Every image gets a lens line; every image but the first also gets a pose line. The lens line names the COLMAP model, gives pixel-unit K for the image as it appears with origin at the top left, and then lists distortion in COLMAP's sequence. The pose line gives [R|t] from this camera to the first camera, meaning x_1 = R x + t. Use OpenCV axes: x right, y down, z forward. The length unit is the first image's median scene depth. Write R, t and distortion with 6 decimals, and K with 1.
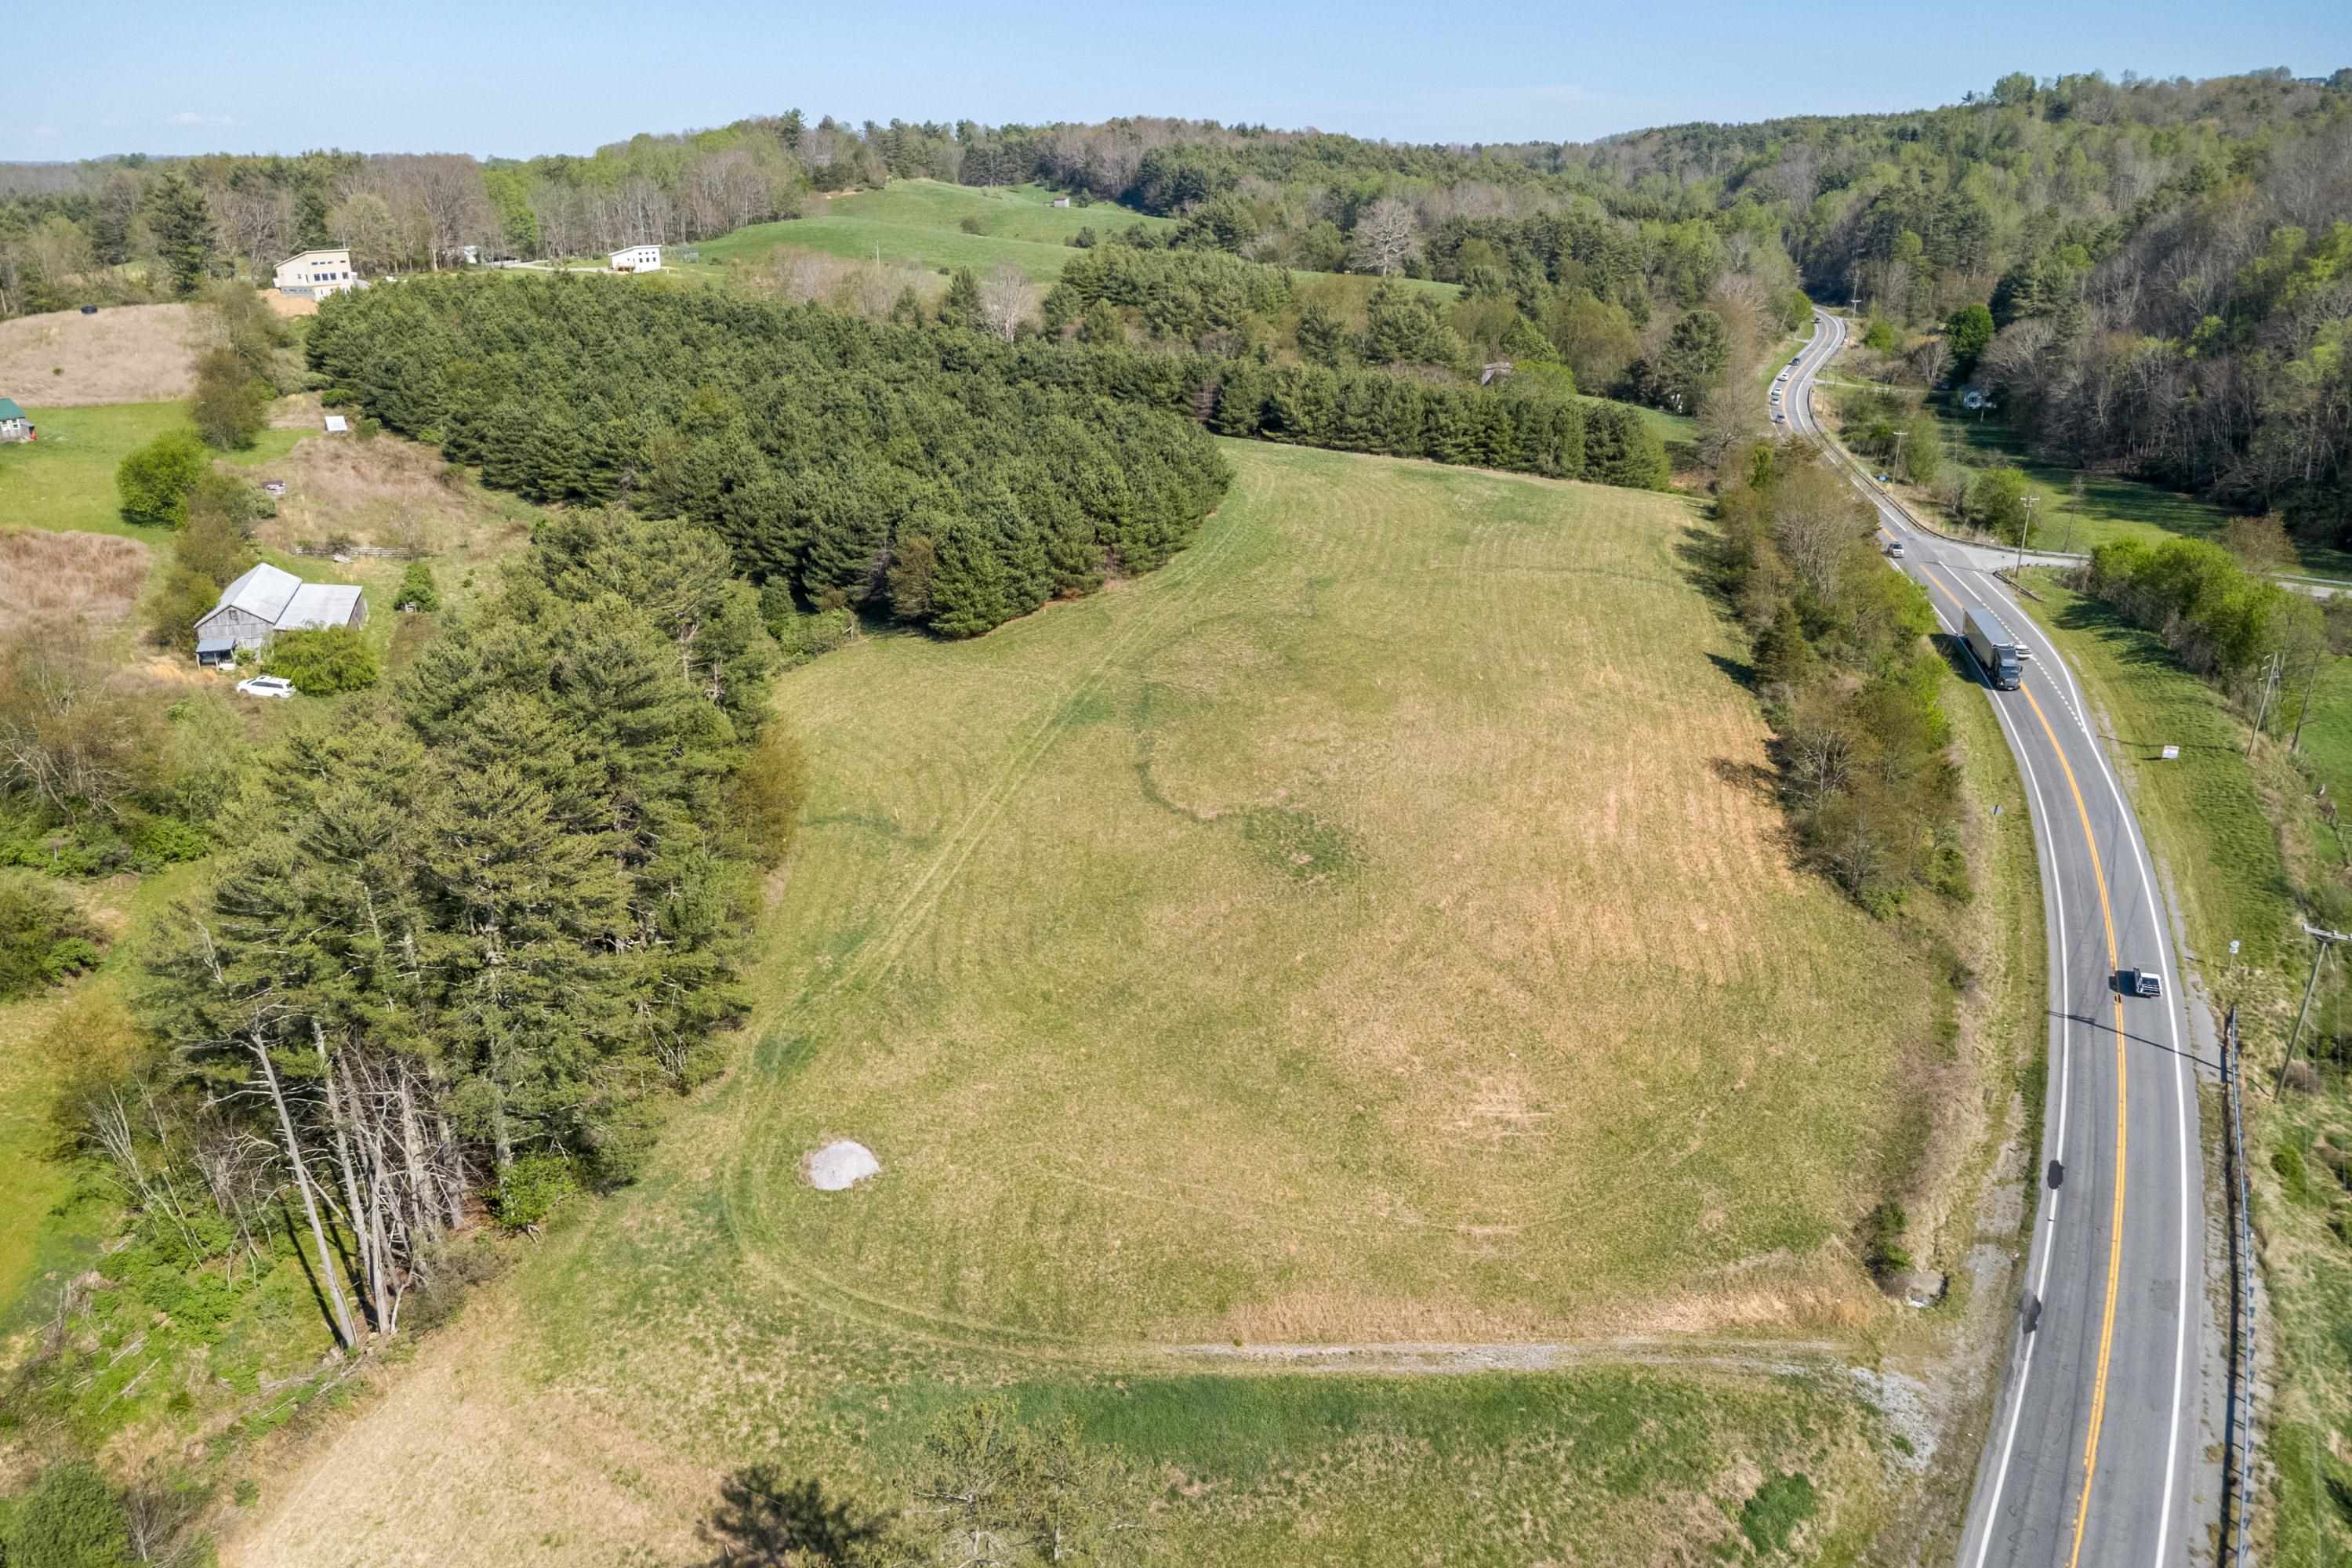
lens RADIAL K [[1650.1, 0, 1174.0], [0, 1650.1, 789.8], [0, 0, 1]] dist [-0.001511, 0.004125]
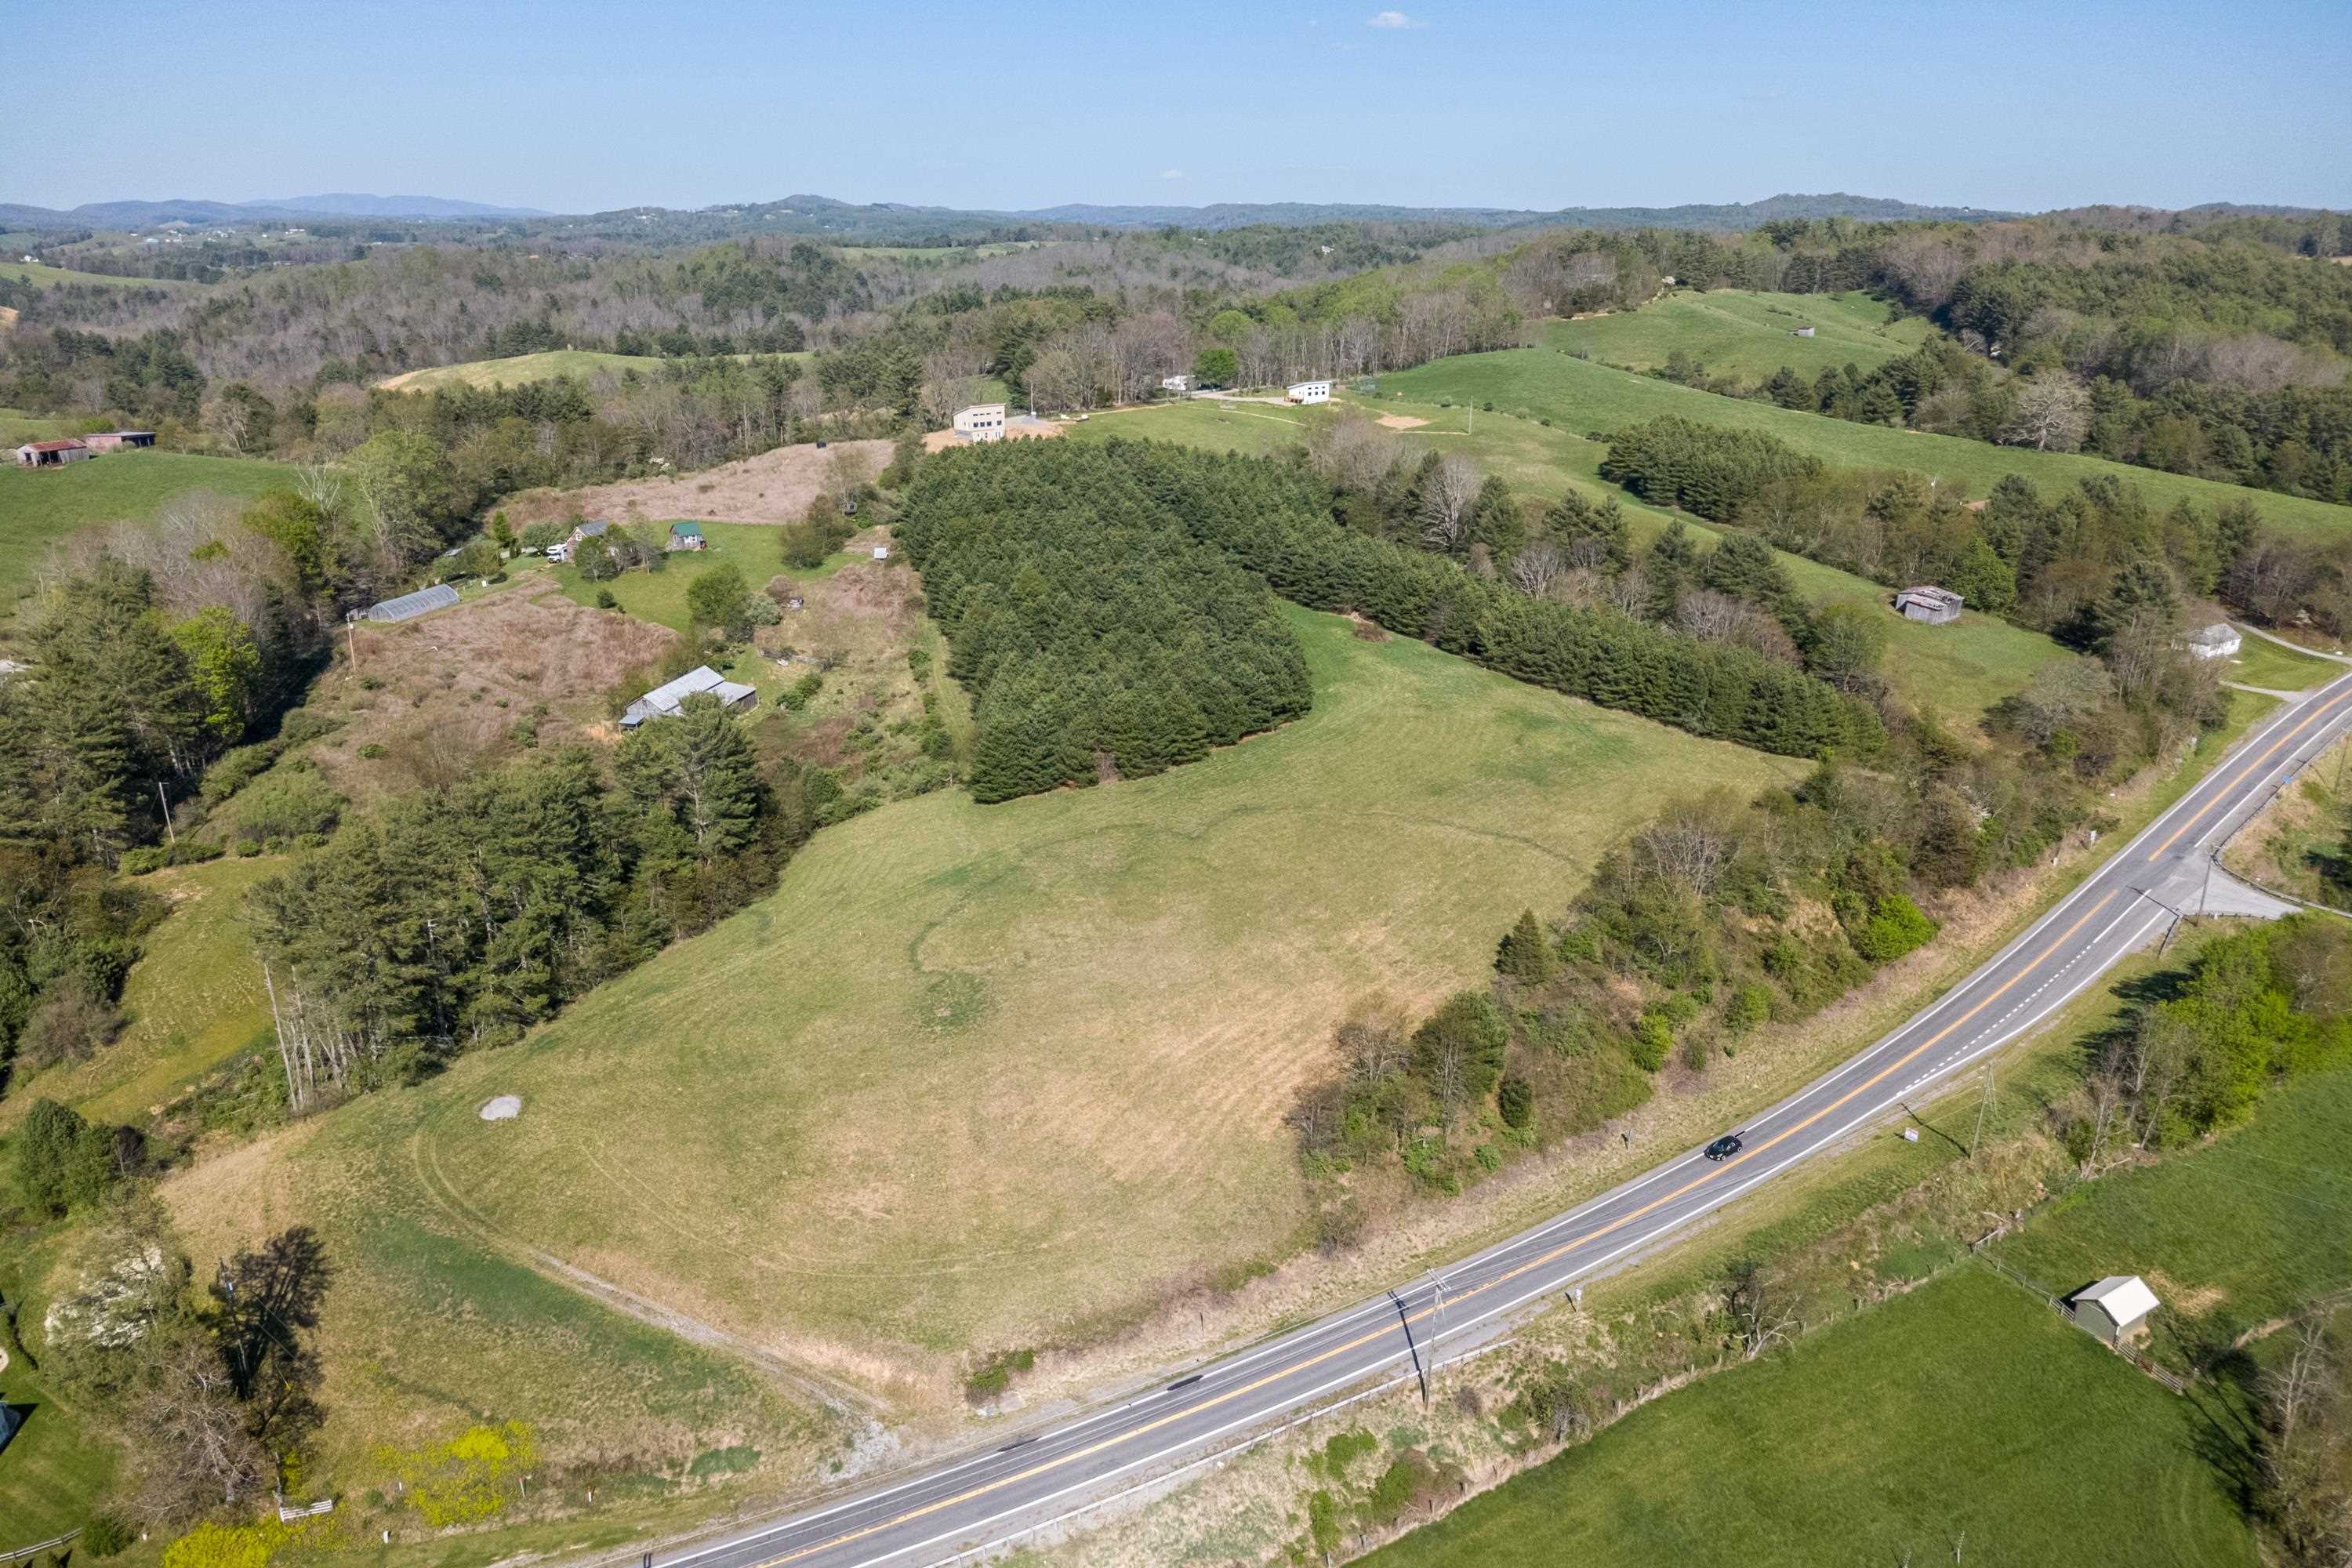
lens RADIAL K [[1650.1, 0, 1174.0], [0, 1650.1, 789.8], [0, 0, 1]] dist [-0.001511, 0.004125]
pose [[0.840081, 0.183003, -0.510660, 0.699710], [-0.194457, 0.980407, 0.031445, -0.173398], [0.506410, 0.072885, 0.859207, -0.116249]]
